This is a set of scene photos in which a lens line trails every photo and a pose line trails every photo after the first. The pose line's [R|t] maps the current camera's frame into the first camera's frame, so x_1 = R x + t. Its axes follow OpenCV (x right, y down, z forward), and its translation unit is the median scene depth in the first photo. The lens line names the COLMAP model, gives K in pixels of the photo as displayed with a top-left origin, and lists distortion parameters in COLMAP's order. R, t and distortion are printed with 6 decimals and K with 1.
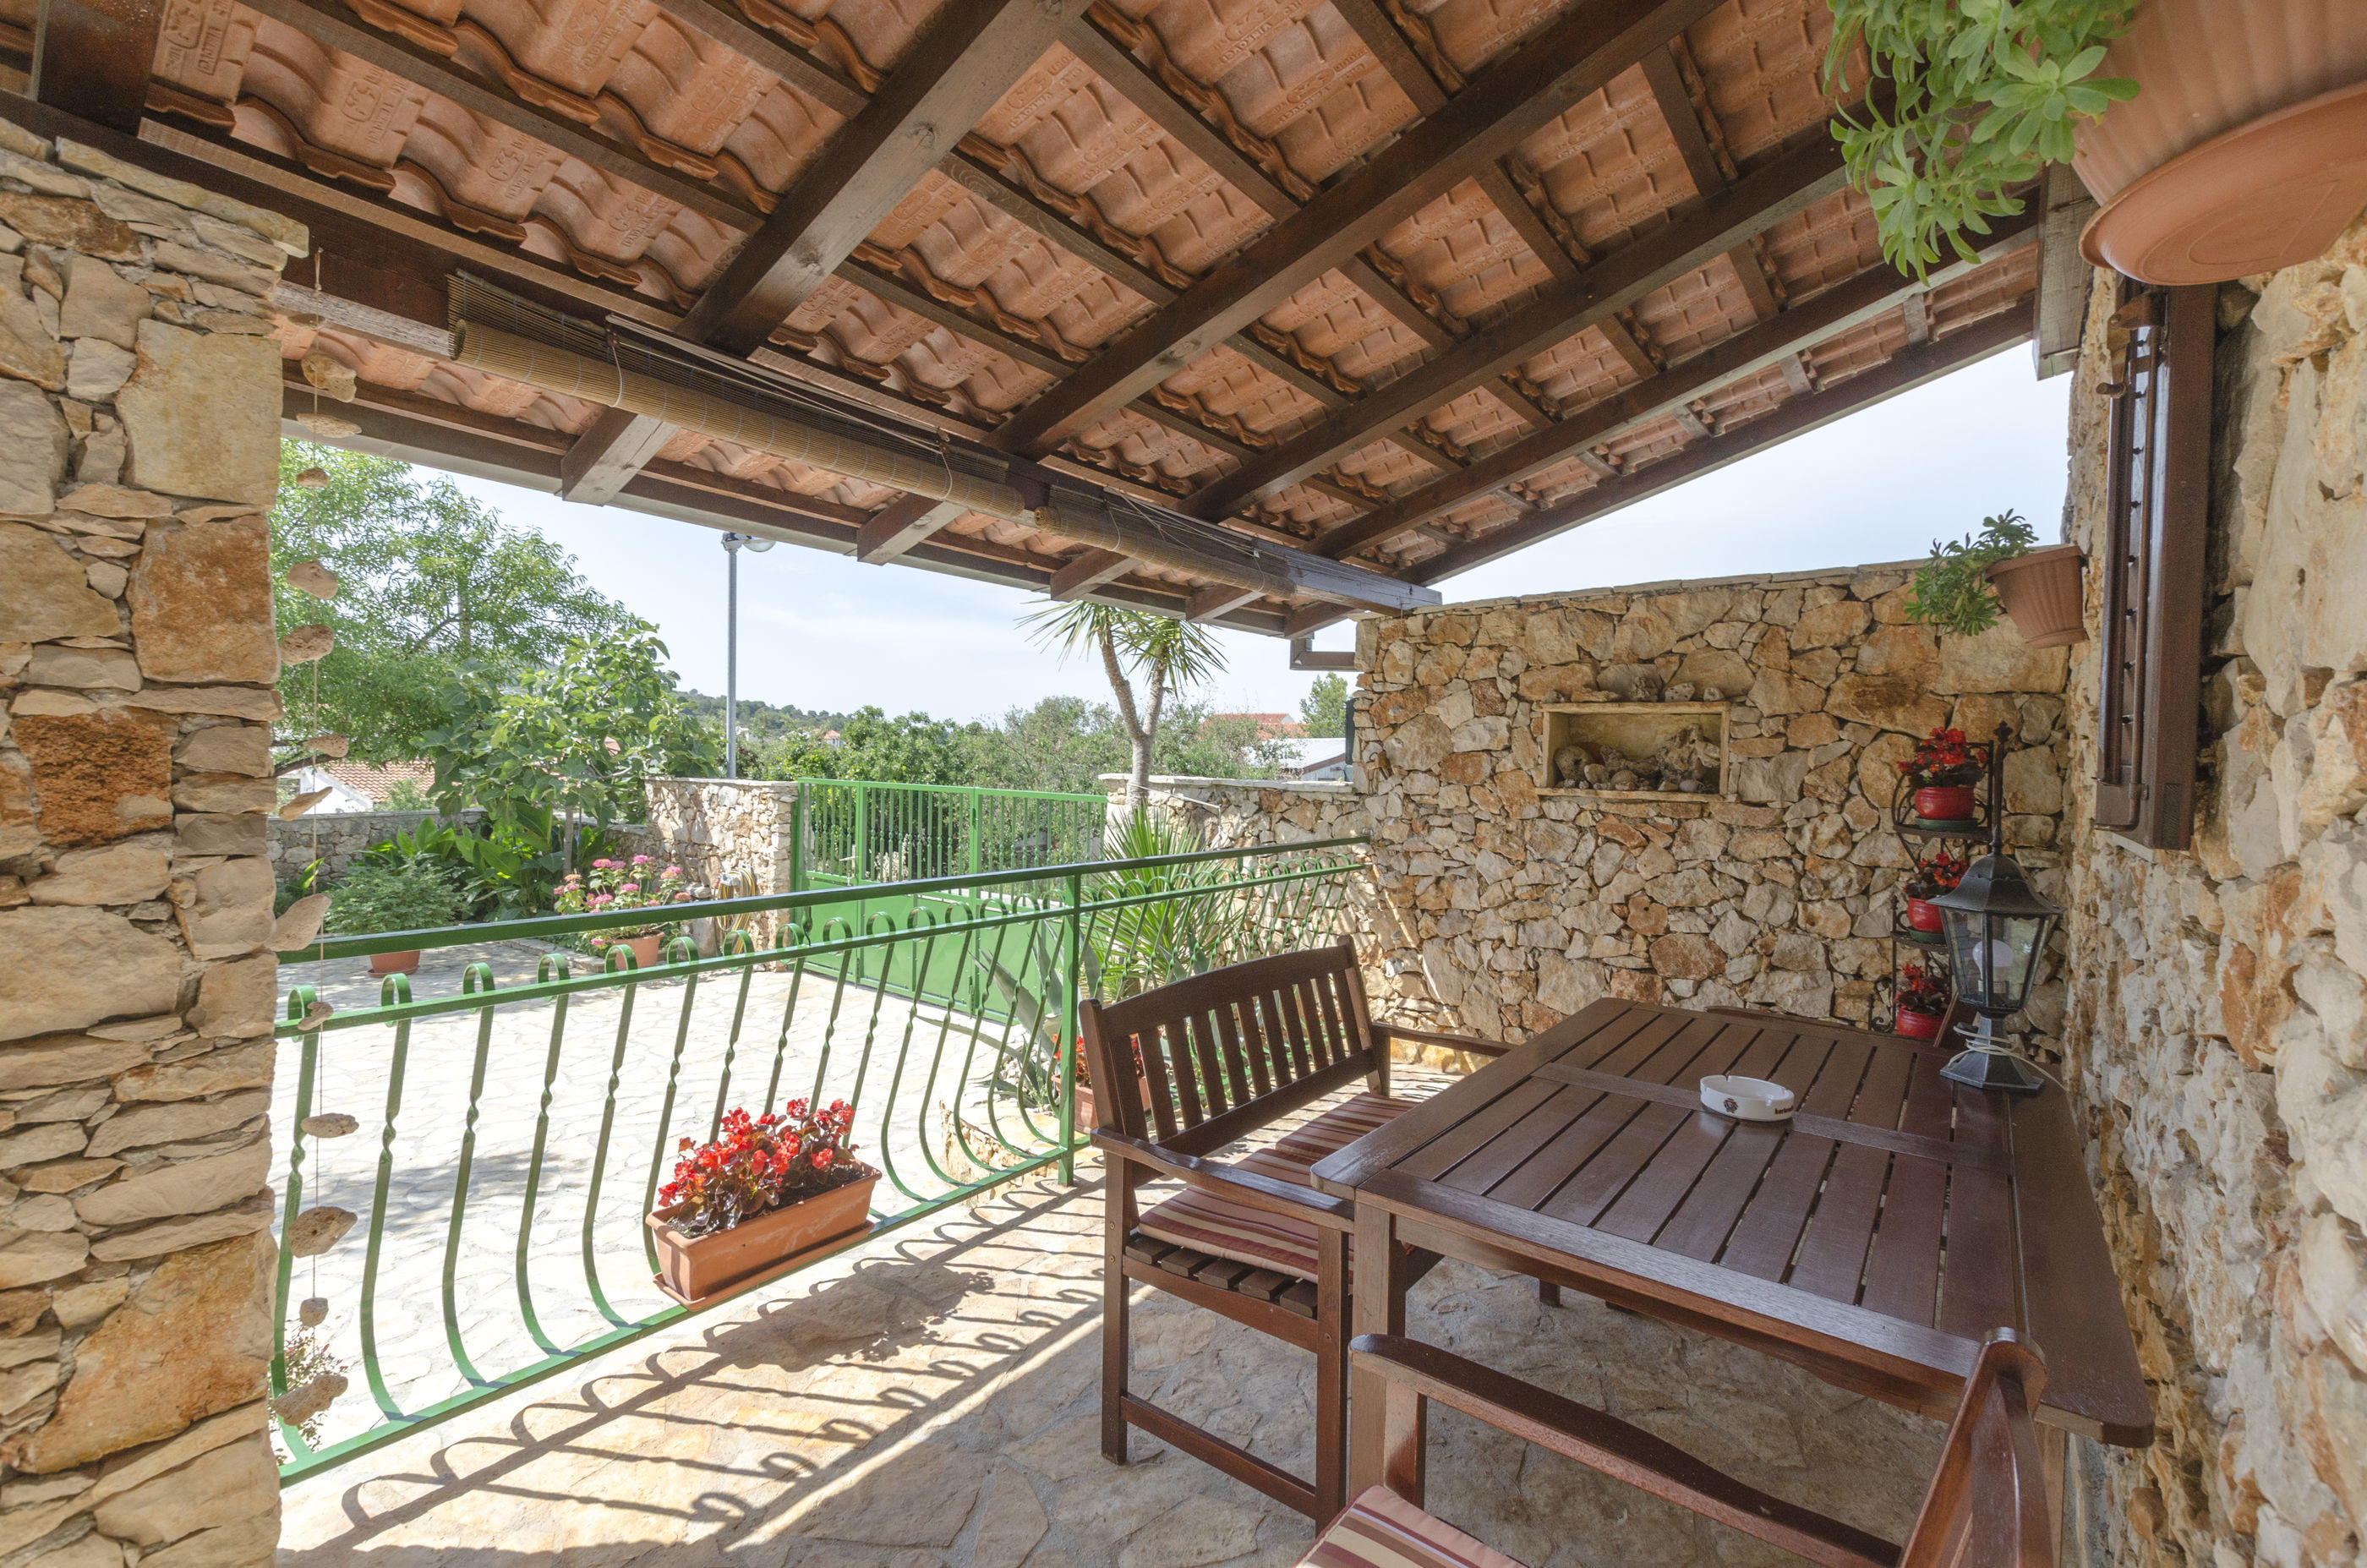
lens RADIAL K [[1033.1, 0, 1188.5], [0, 1033.1, 778.4], [0, 0, 1]] dist [-0.002418, -0.000420]
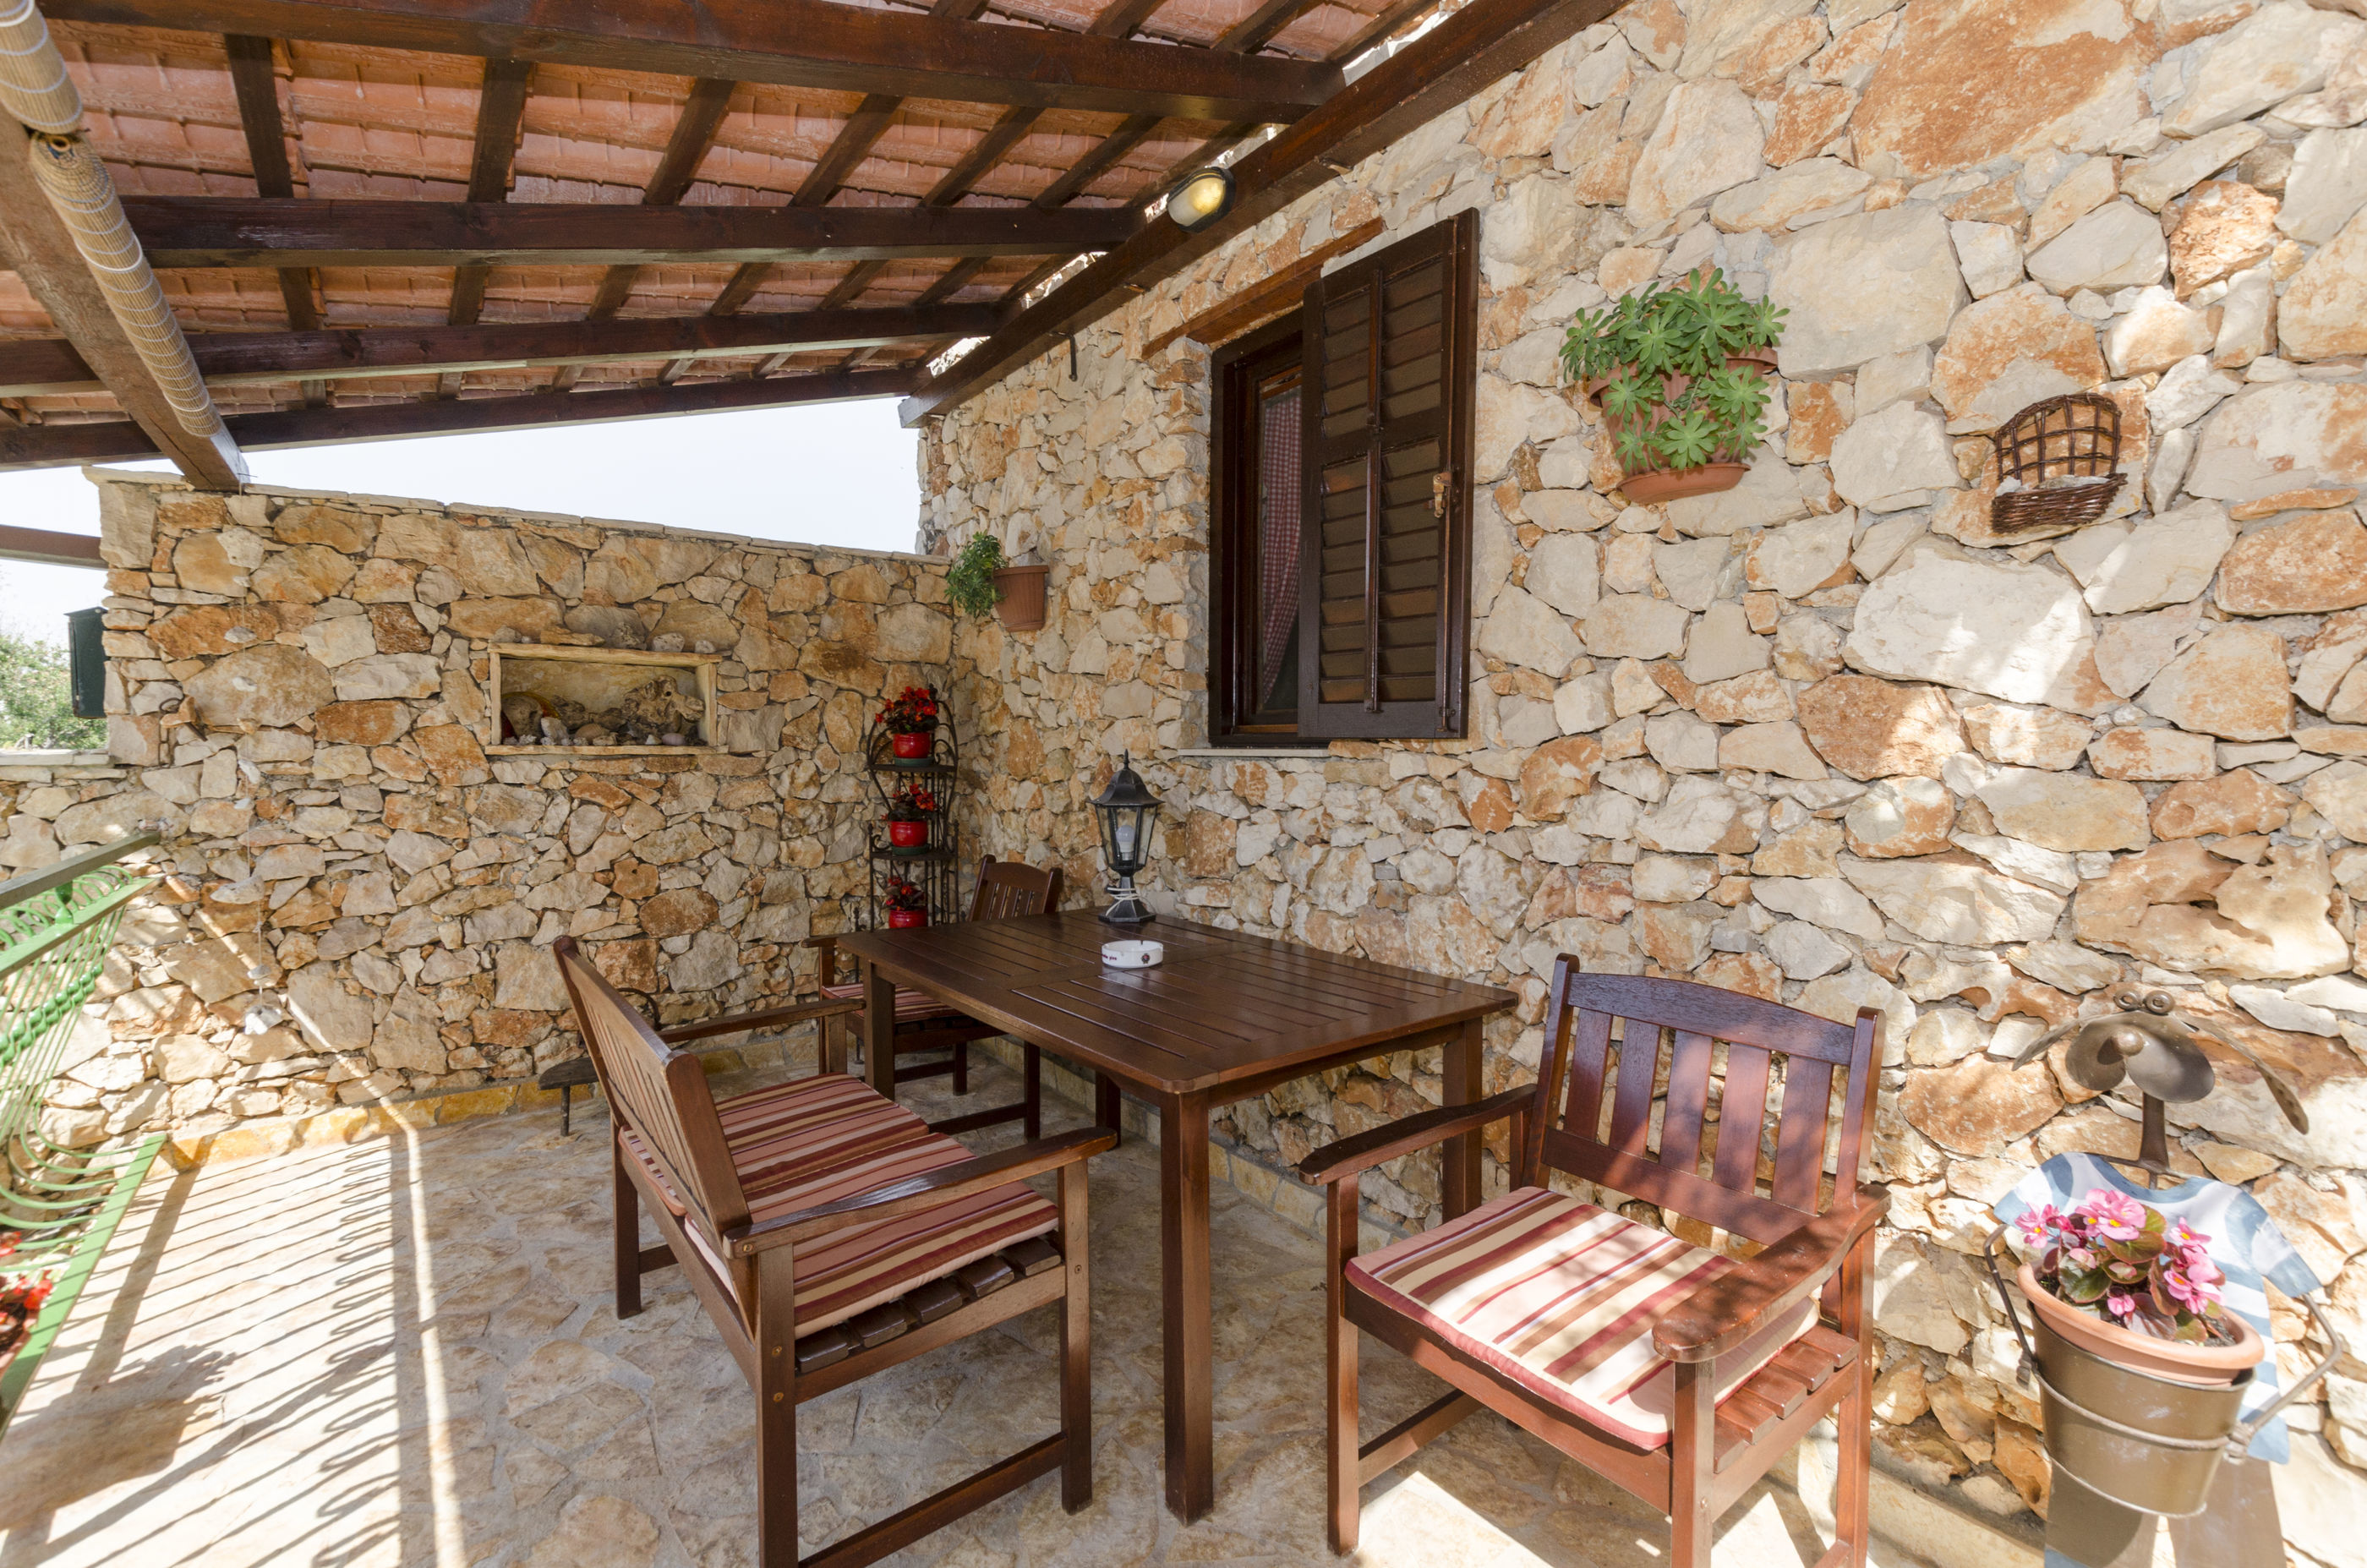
lens RADIAL K [[1033.1, 0, 1188.5], [0, 1033.1, 777.2], [0, 0, 1]] dist [-0.002418, -0.000420]
pose [[0.221879, -0.047615, 0.973911, -0.352327], [0.022806, 0.998787, 0.043636, 0.011637], [-0.974808, 0.012529, 0.222695, 0.298679]]
